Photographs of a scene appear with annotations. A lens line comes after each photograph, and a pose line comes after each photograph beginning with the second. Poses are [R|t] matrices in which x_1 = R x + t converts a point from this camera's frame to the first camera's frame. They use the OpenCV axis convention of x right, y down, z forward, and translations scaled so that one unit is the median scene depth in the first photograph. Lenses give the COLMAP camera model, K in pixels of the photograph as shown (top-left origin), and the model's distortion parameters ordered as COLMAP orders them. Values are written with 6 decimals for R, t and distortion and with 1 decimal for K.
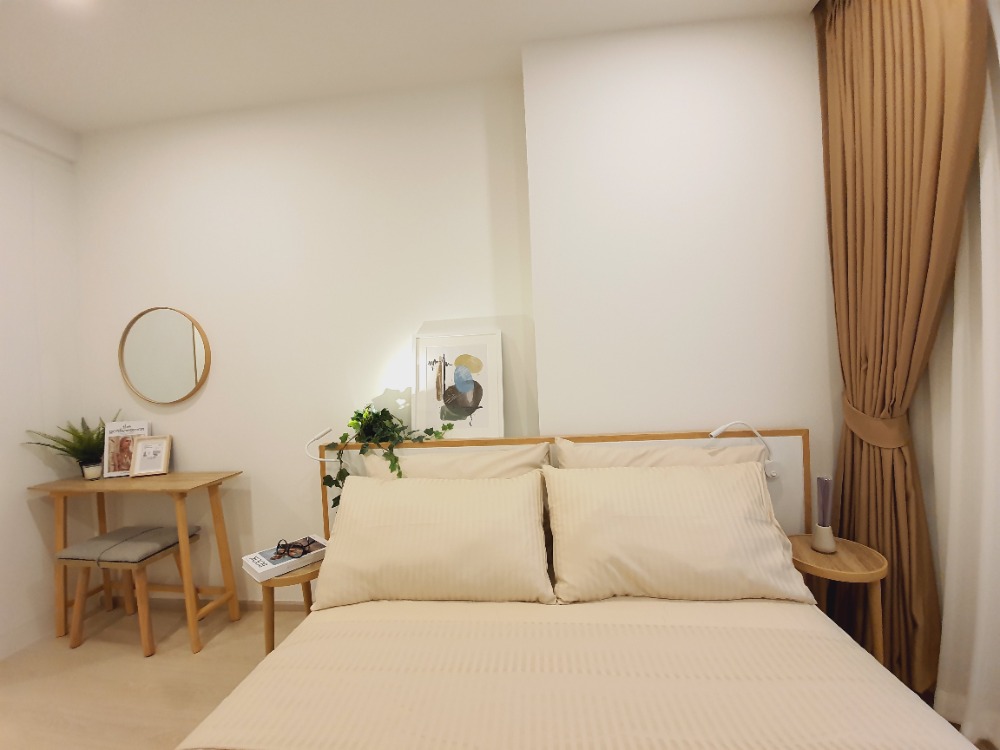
lens RADIAL K [[392.3, 0, 500.3], [0, 392.3, 378.6], [0, 0, 1]] dist [-0.017583, -0.003128]
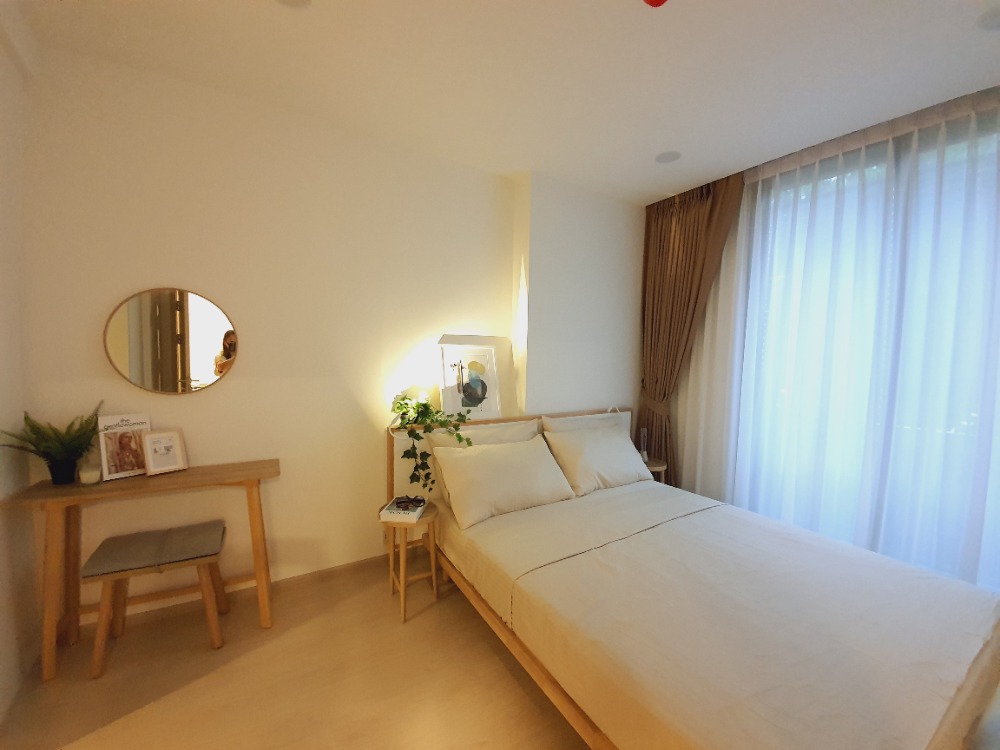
lens RADIAL K [[392.3, 0, 498.8], [0, 392.3, 376.3], [0, 0, 1]] dist [-0.017583, -0.003128]
pose [[0.801346, 0.031680, 0.597361, -0.874045], [-0.043084, 0.999060, 0.004812, -0.017232], [-0.596647, -0.029593, 0.801958, -0.209672]]
